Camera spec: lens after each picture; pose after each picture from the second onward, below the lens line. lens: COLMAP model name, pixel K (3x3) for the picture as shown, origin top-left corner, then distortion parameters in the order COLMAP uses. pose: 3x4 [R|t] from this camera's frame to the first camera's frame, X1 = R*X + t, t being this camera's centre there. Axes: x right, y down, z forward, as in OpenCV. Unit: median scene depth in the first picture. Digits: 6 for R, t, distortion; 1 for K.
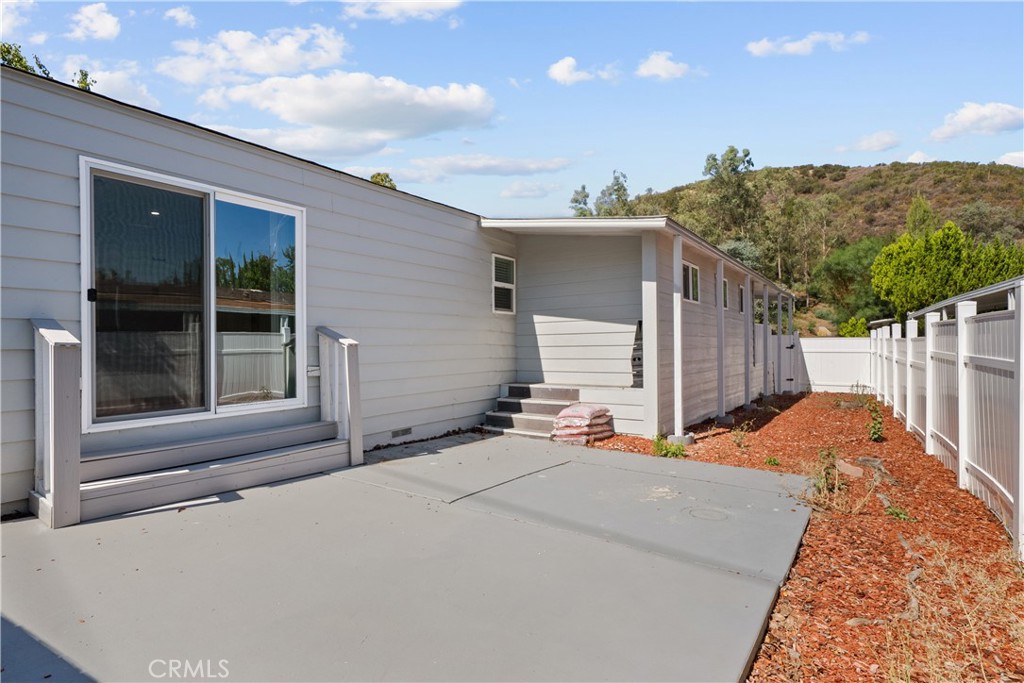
lens RADIAL K [[510.0, 0, 512.0], [0, 510.0, 341.5], [0, 0, 1]] dist [0.001619, 0.000235]
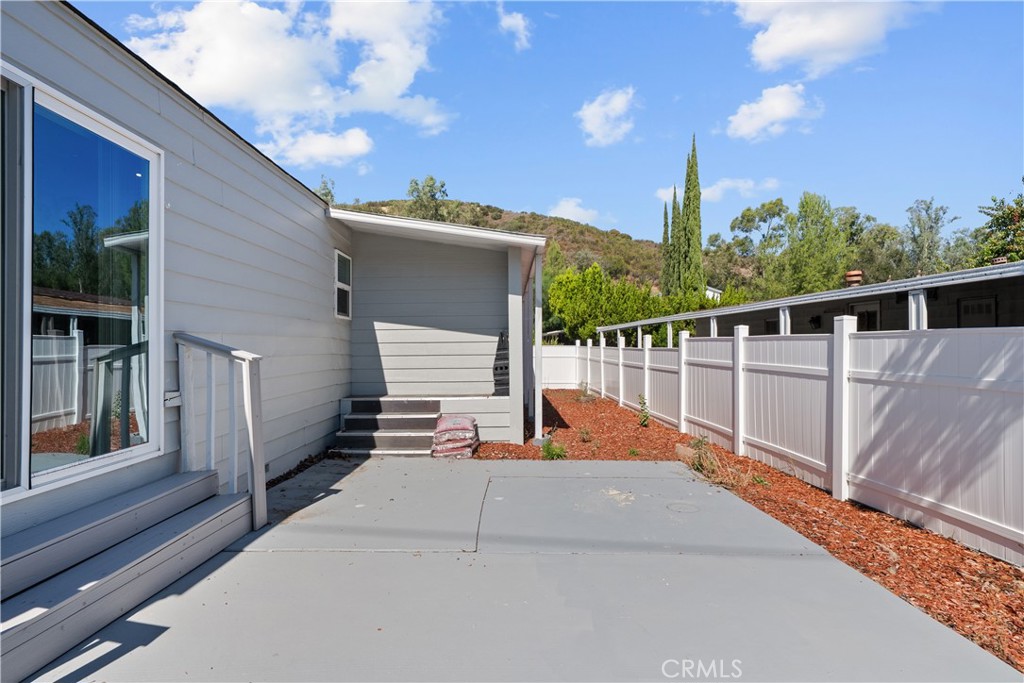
lens RADIAL K [[478.9, 0, 512.0], [0, 478.9, 341.5], [0, 0, 1]] dist [-0.000263, 0.000068]
pose [[0.820900, 0.011812, 0.570949, -0.292573], [-0.007234, 0.999921, -0.010285, -0.010124], [-0.571025, 0.004313, 0.820921, 0.181344]]
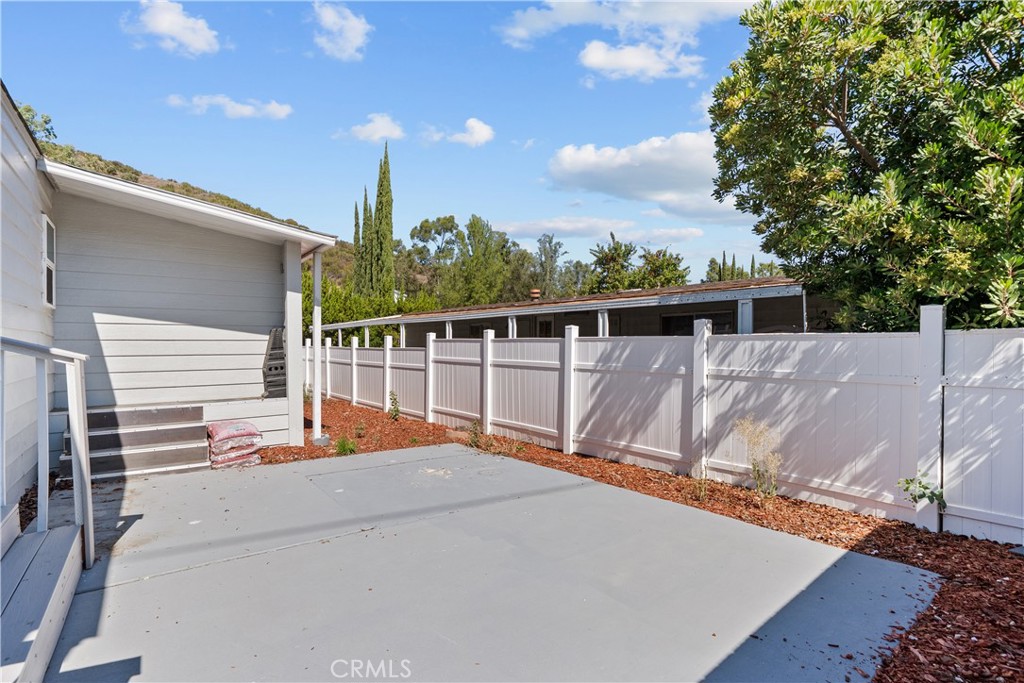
lens RADIAL K [[486.0, 0, 504.4], [0, 486.0, 349.3], [0, 0, 1]] dist [-0.000195, 0.000139]
pose [[0.328536, 0.004398, 0.944481, -0.493074], [-0.011113, 0.999938, -0.000790, -0.006737], [-0.944426, -0.010237, 0.328564, 0.273177]]
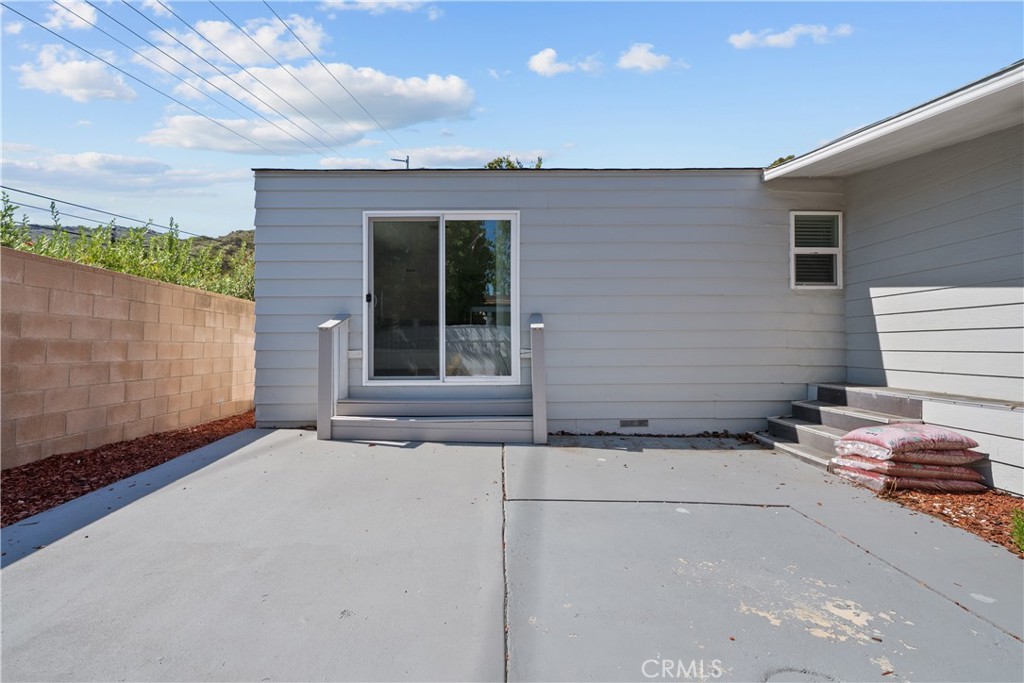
lens RADIAL K [[433.7, 0, 507.3], [0, 433.7, 334.4], [0, 0, 1]] dist [-0.001689, -0.000143]
pose [[0.581101, -0.008147, -0.813790, 0.278522], [0.003623, 0.999966, -0.007424, 0.017653], [0.813823, 0.001366, 0.581111, 0.313728]]
